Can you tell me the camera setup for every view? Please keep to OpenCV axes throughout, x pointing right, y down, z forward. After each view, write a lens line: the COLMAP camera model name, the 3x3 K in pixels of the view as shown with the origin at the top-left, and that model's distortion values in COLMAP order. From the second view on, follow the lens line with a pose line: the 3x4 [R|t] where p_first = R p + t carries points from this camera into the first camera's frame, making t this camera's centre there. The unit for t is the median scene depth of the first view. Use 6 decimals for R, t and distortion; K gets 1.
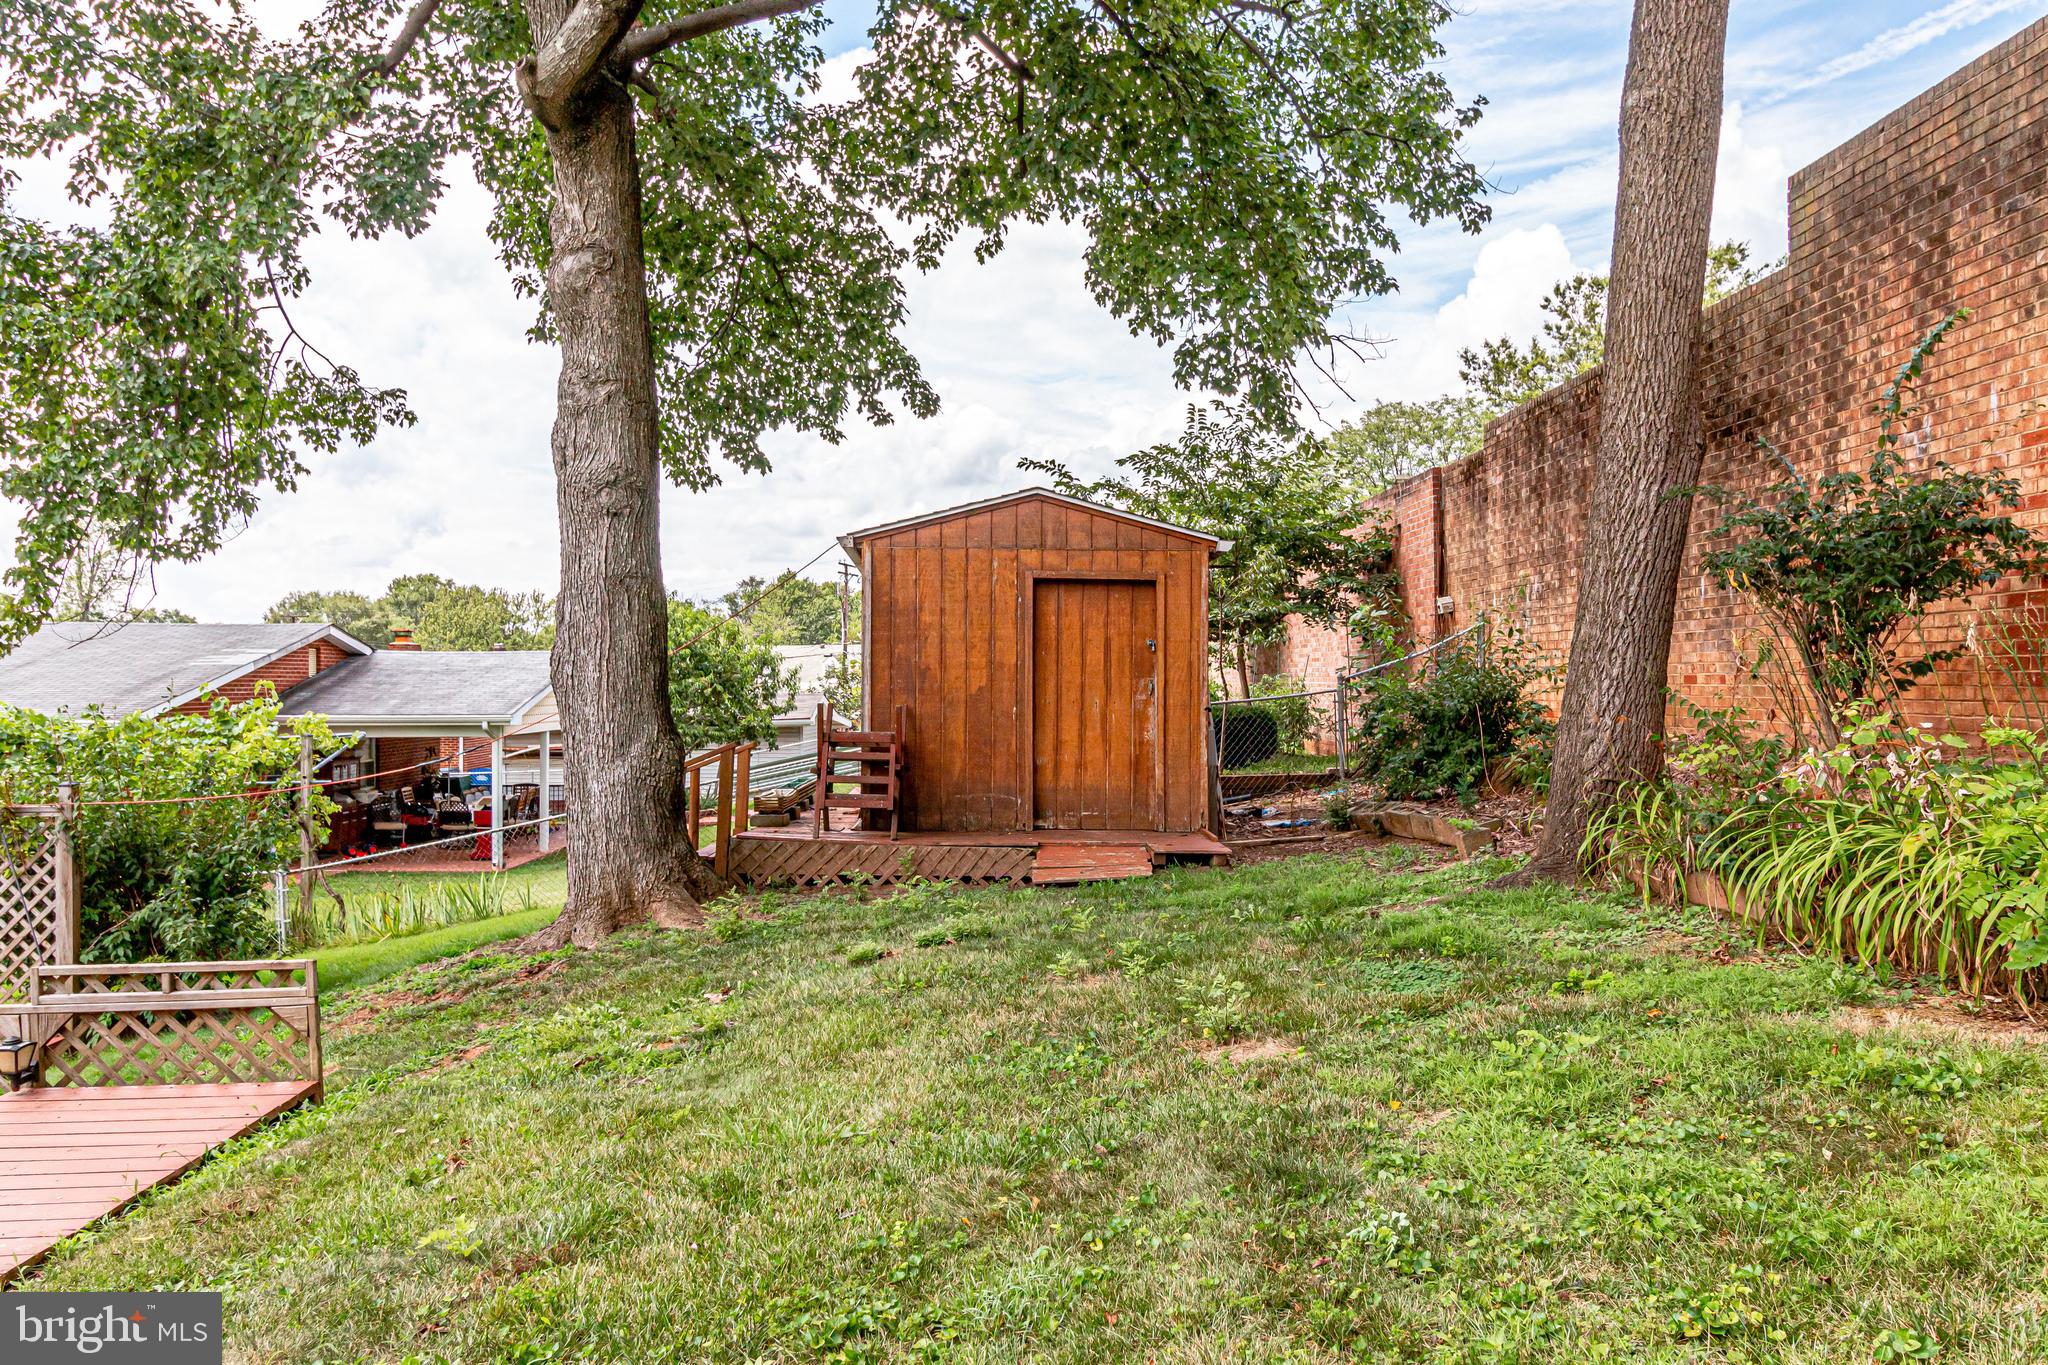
lens RADIAL K [[1464.6, 0, 1023.8], [0, 1464.6, 686.6], [0, 0, 1]] dist [0.010342, -0.002929]
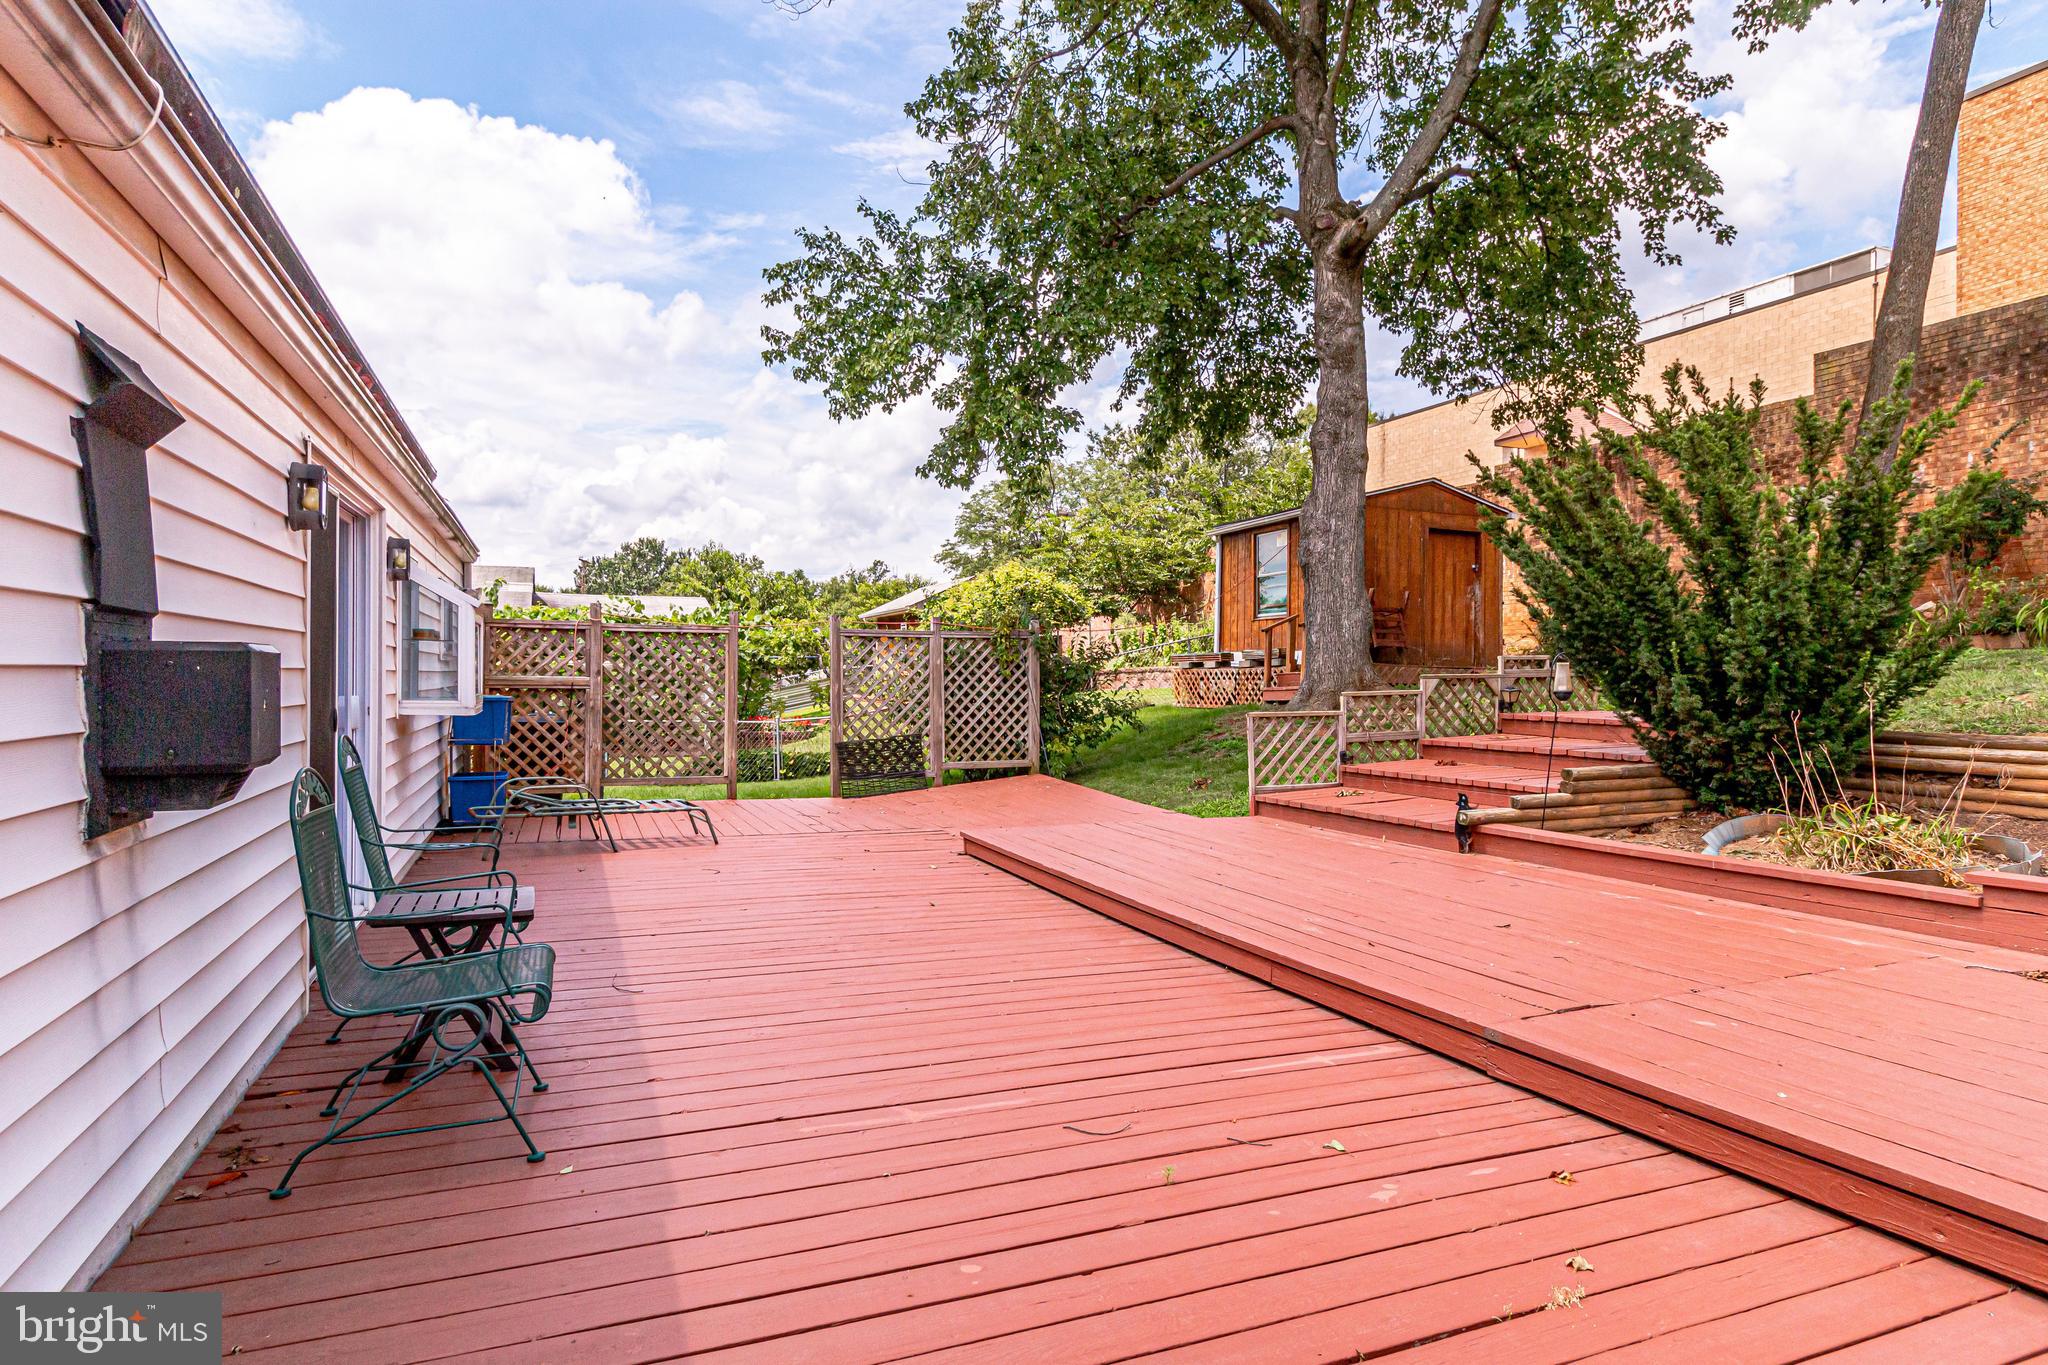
lens RADIAL K [[1117.1, 0, 1019.2], [0, 1117.1, 678.7], [0, 0, 1]] dist [-0.003346, 0.000209]
pose [[0.943457, 0.004871, 0.331458, -0.917436], [-0.005401, 0.999985, 0.000677, 0.112621], [-0.331450, -0.002429, 0.943470, -0.135642]]
